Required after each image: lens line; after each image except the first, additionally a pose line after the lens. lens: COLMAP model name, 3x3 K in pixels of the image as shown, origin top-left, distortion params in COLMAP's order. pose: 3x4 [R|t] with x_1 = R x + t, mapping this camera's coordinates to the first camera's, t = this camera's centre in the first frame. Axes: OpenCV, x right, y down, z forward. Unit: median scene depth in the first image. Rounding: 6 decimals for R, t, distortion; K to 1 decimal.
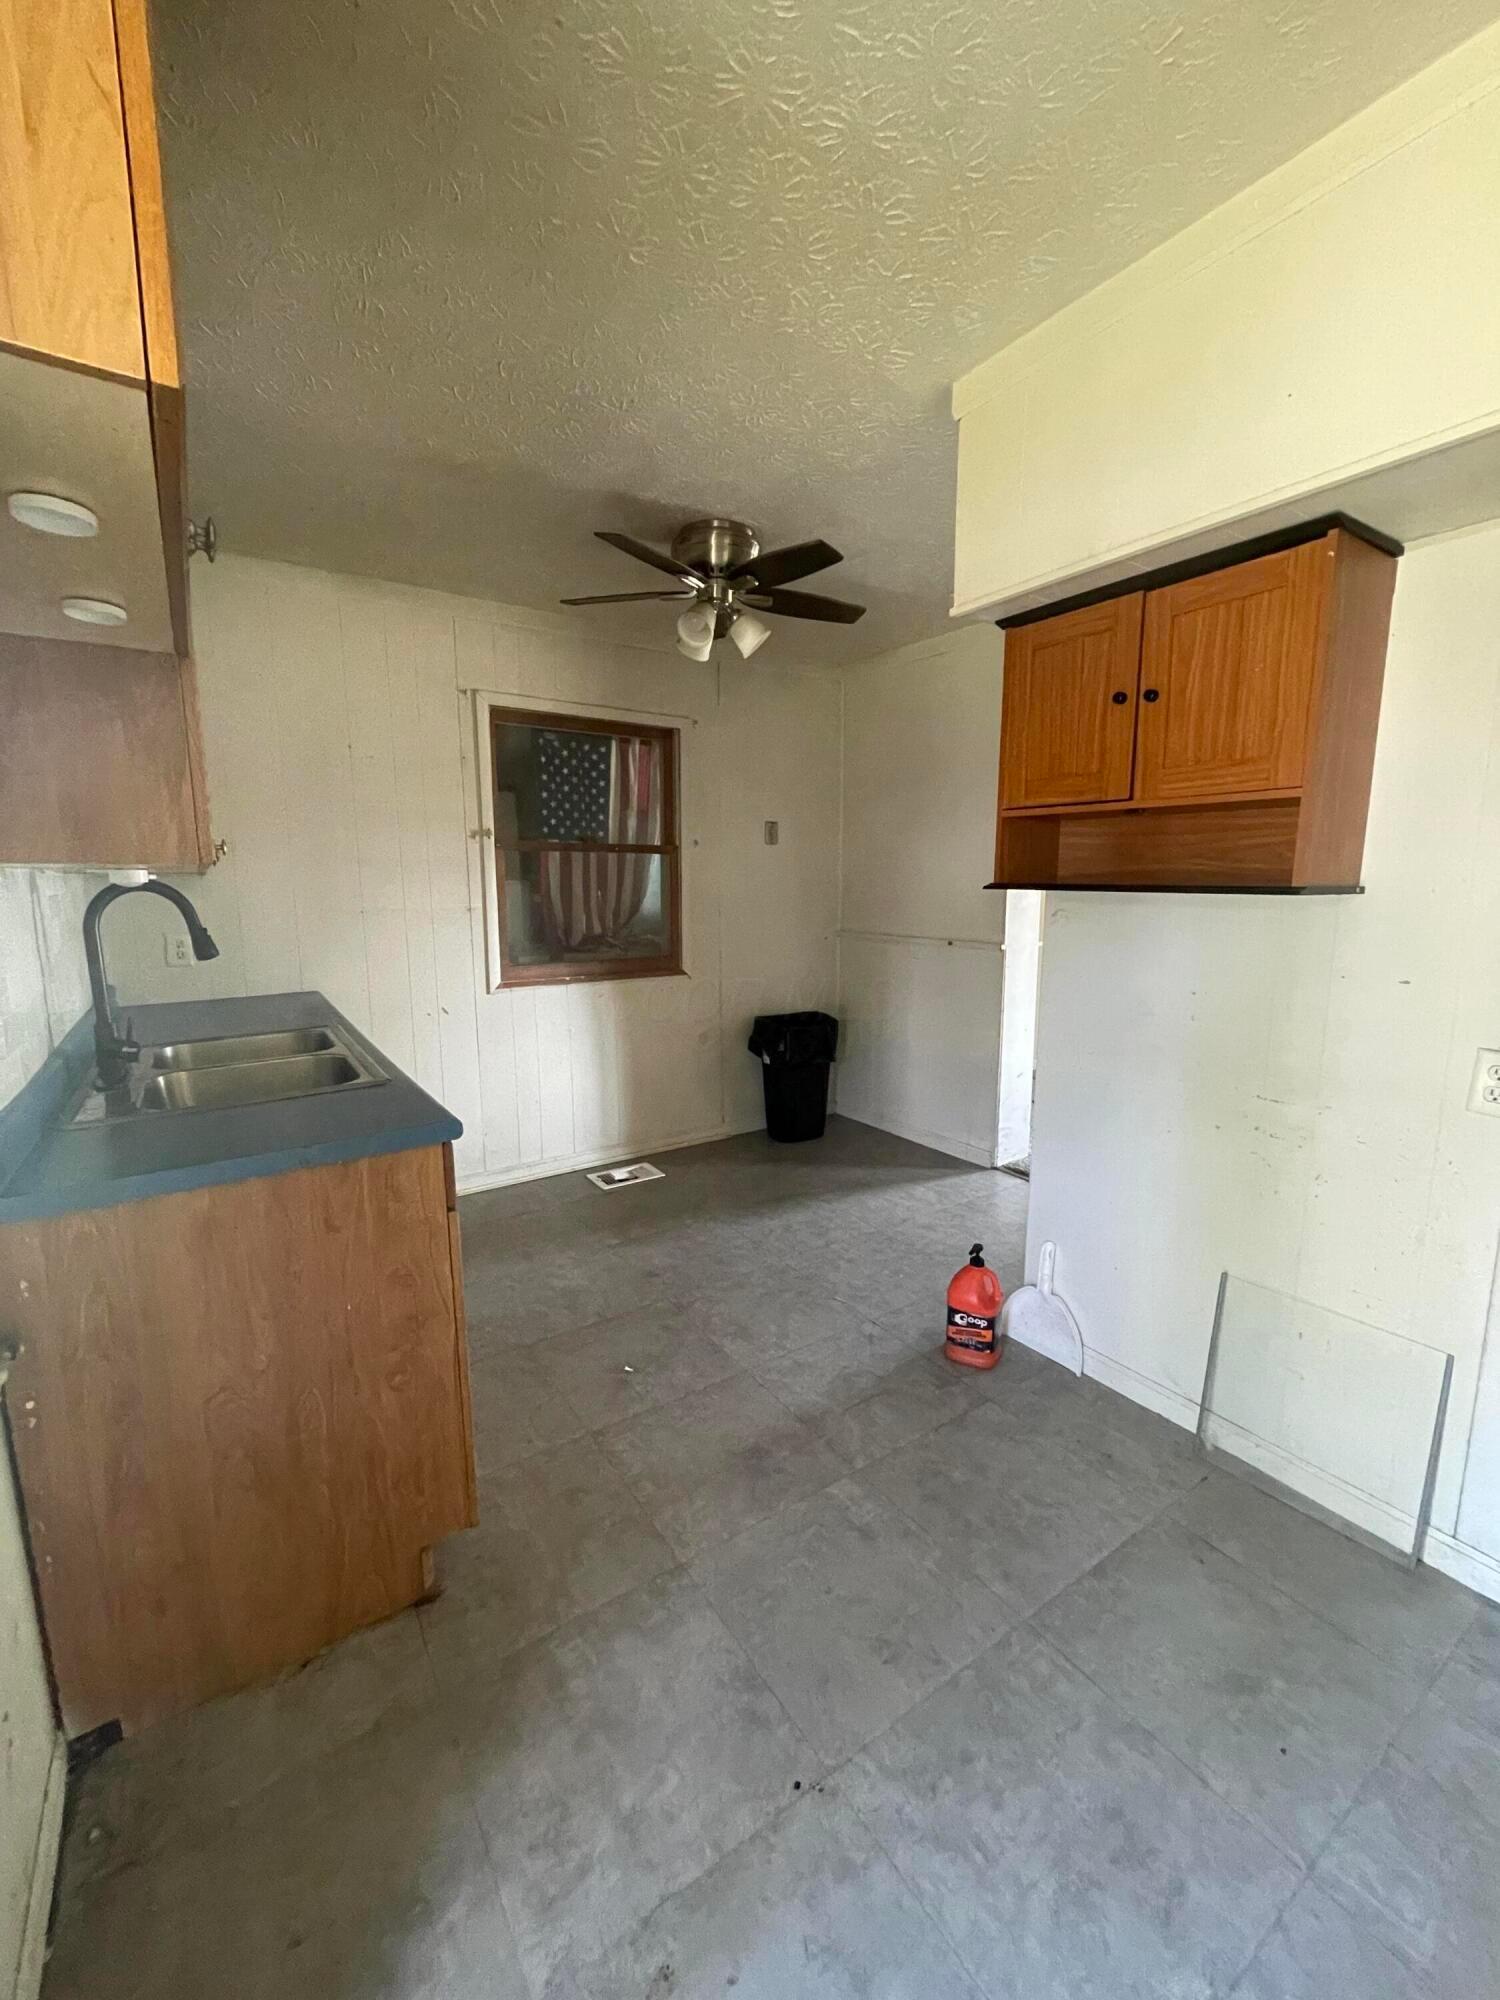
lens RADIAL K [[806.4, 0, 750.0], [0, 806.4, 1000.0], [0, 0, 1]] dist [0.001139, -0.002786]
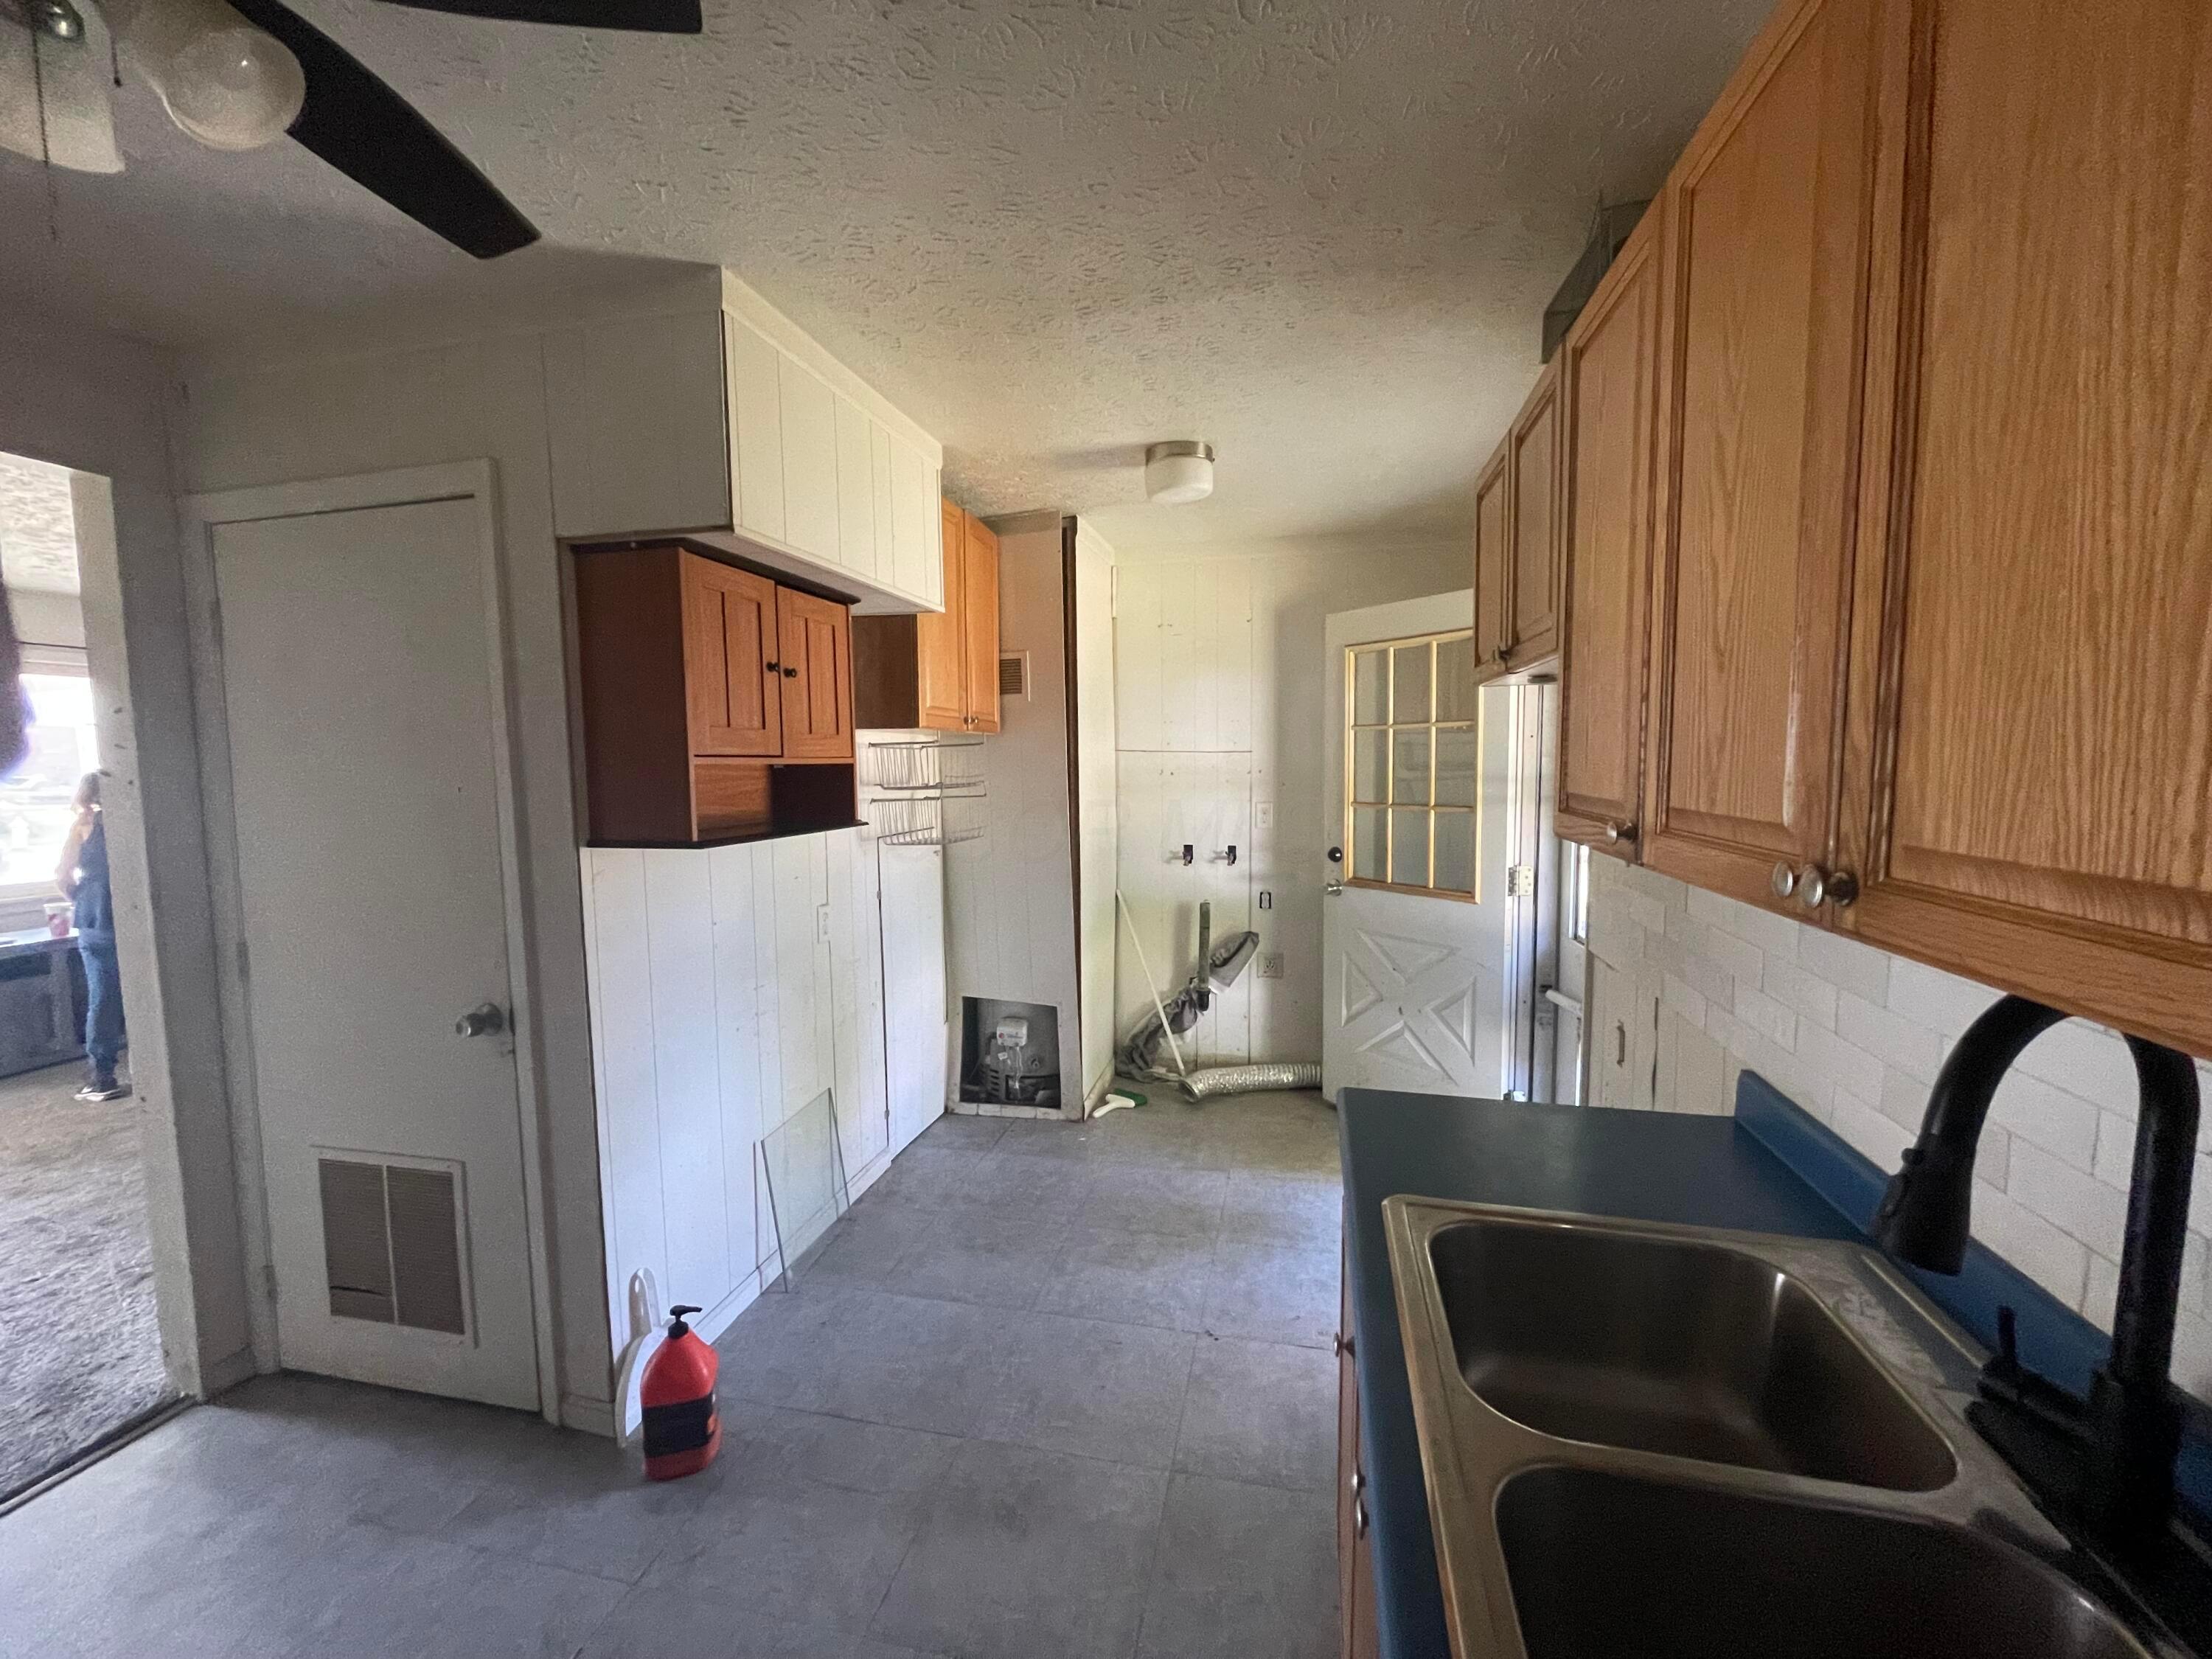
lens RADIAL K [[891.9, 0, 1109.8], [0, 891.9, 829.1], [0, 0, 1]] dist [0.001139, -0.002786]
pose [[-0.683816, -0.047973, 0.728075, -0.778527], [0.122107, 0.976241, 0.179009, -0.318260], [-0.719364, 0.211312, -0.661711, 1.529223]]
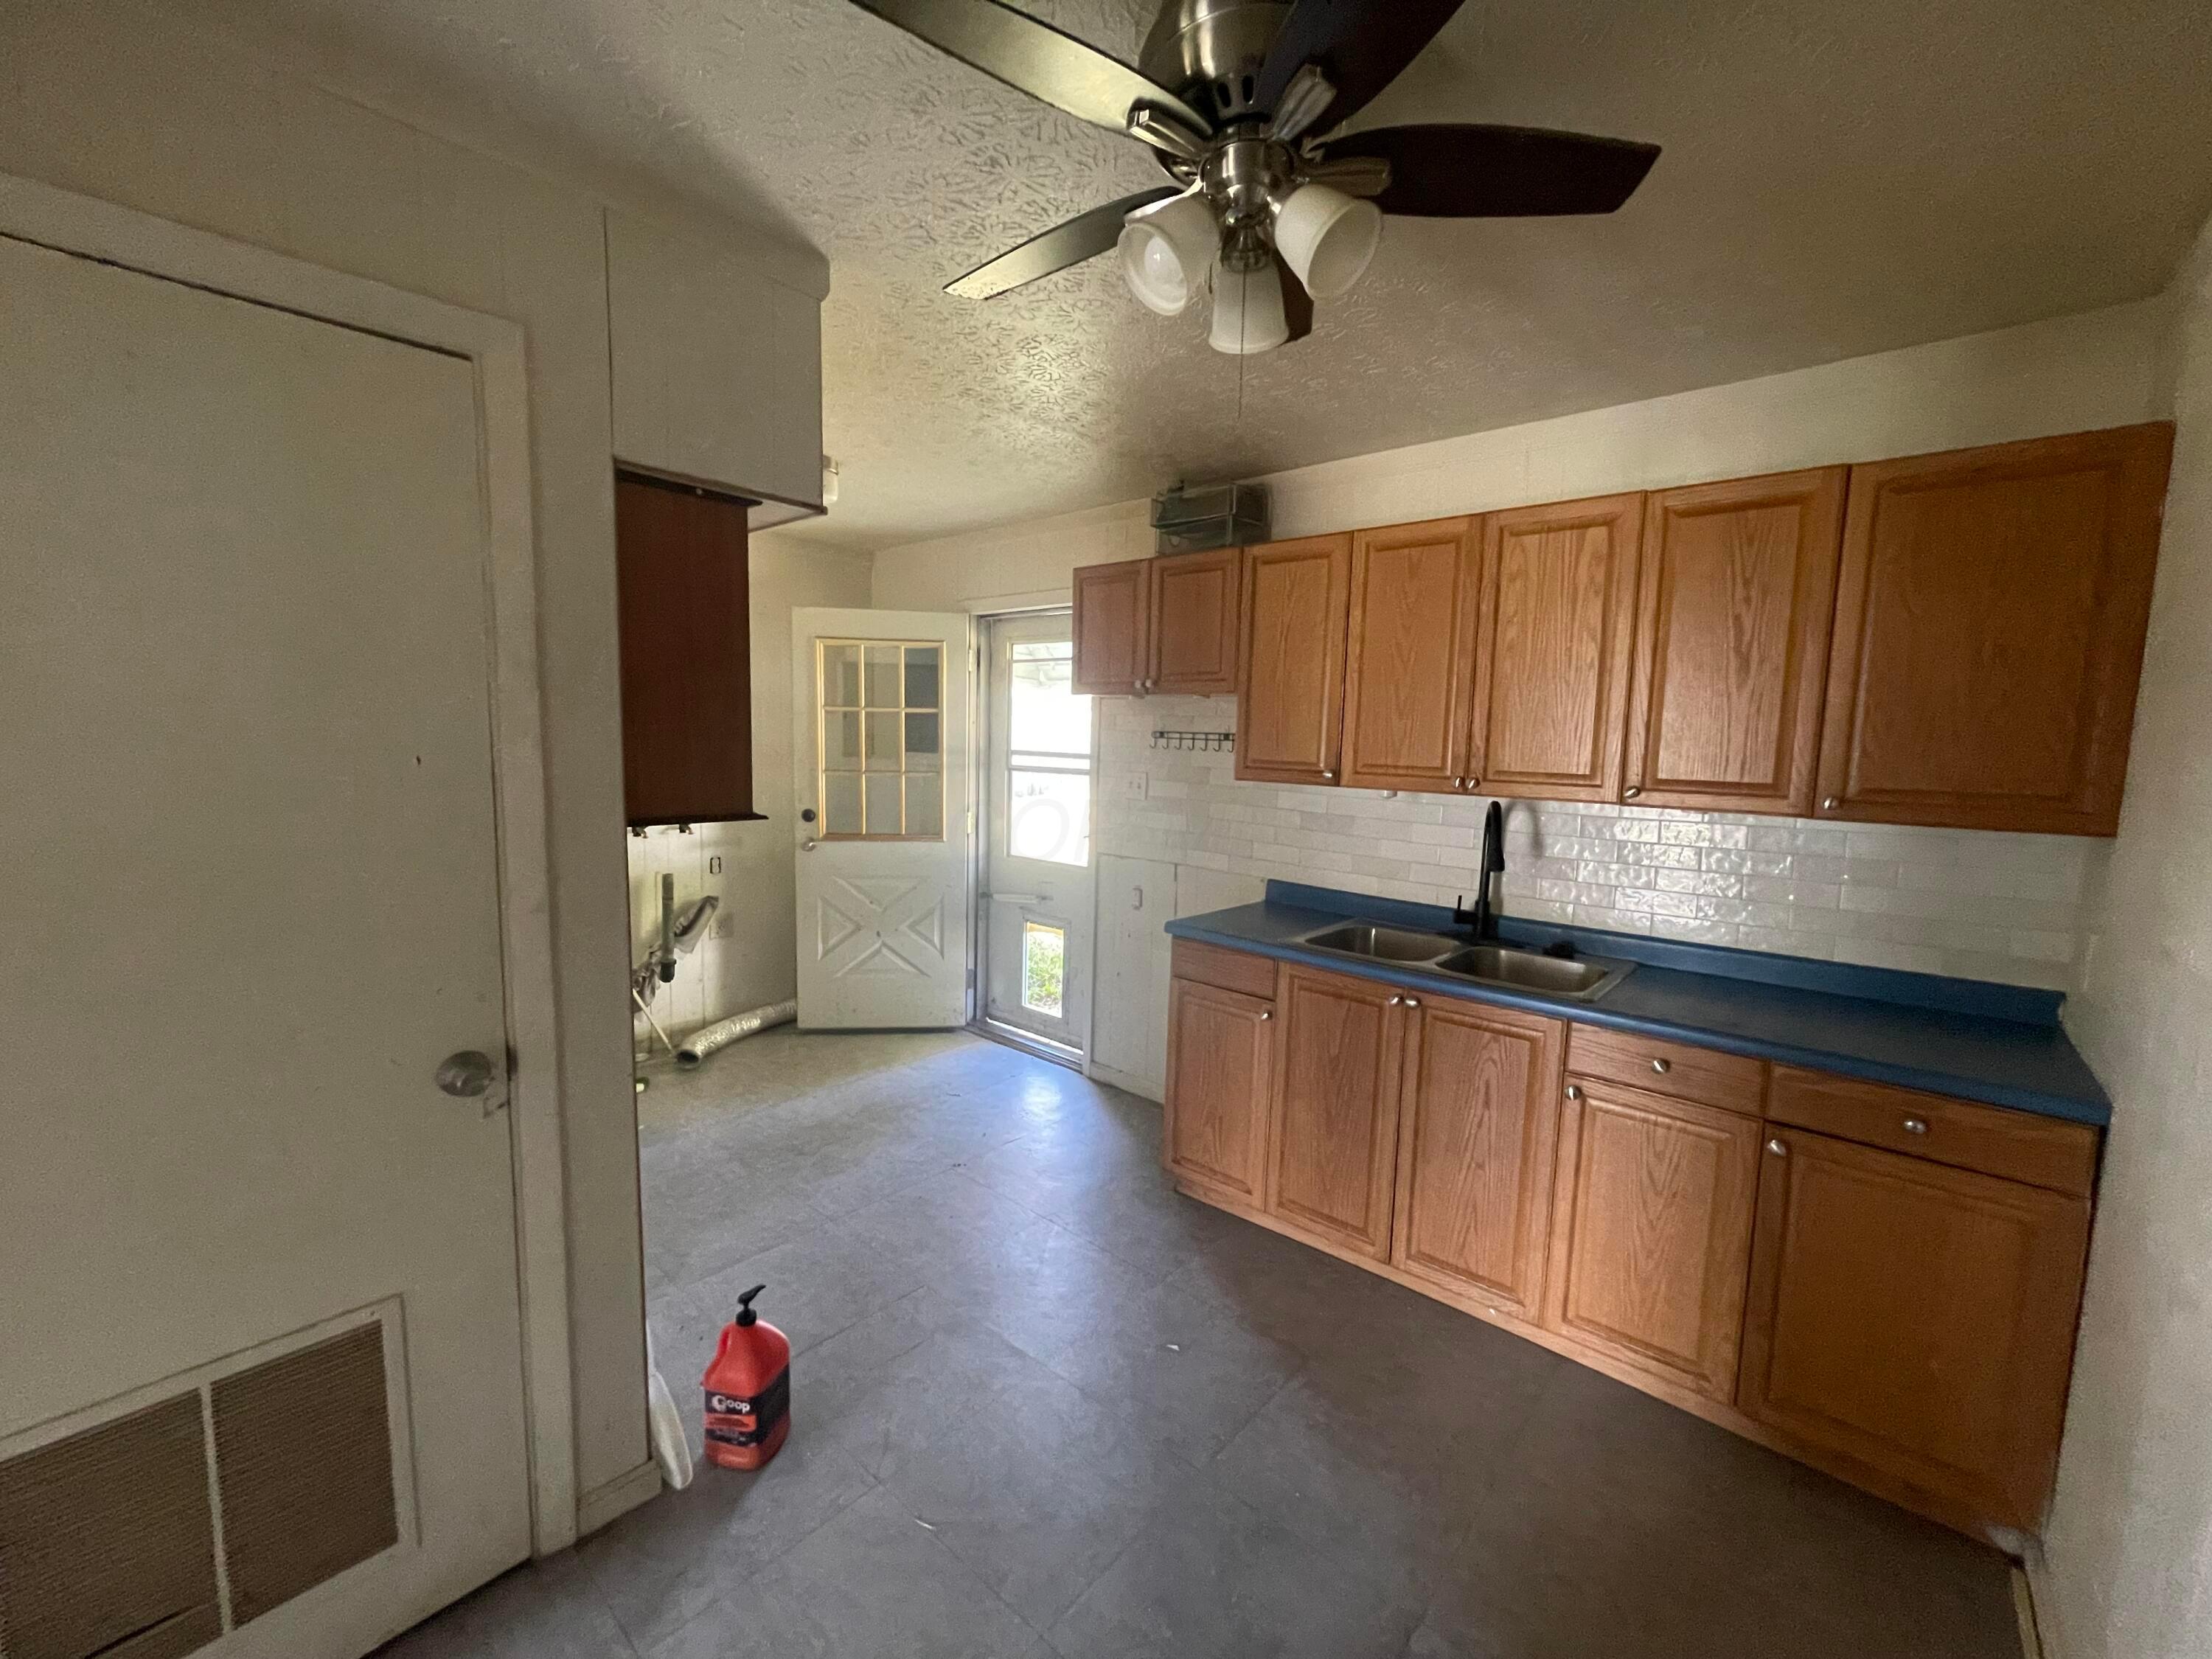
lens RADIAL K [[900.8, 0, 1105.3], [0, 900.8, 836.3], [0, 0, 1]] dist [-0.000270, -0.000145]
pose [[-0.966688, 0.010590, -0.255737, 0.200116], [-0.057379, 0.964748, 0.256843, -0.441209], [0.249442, 0.262961, -0.932003, 2.269864]]
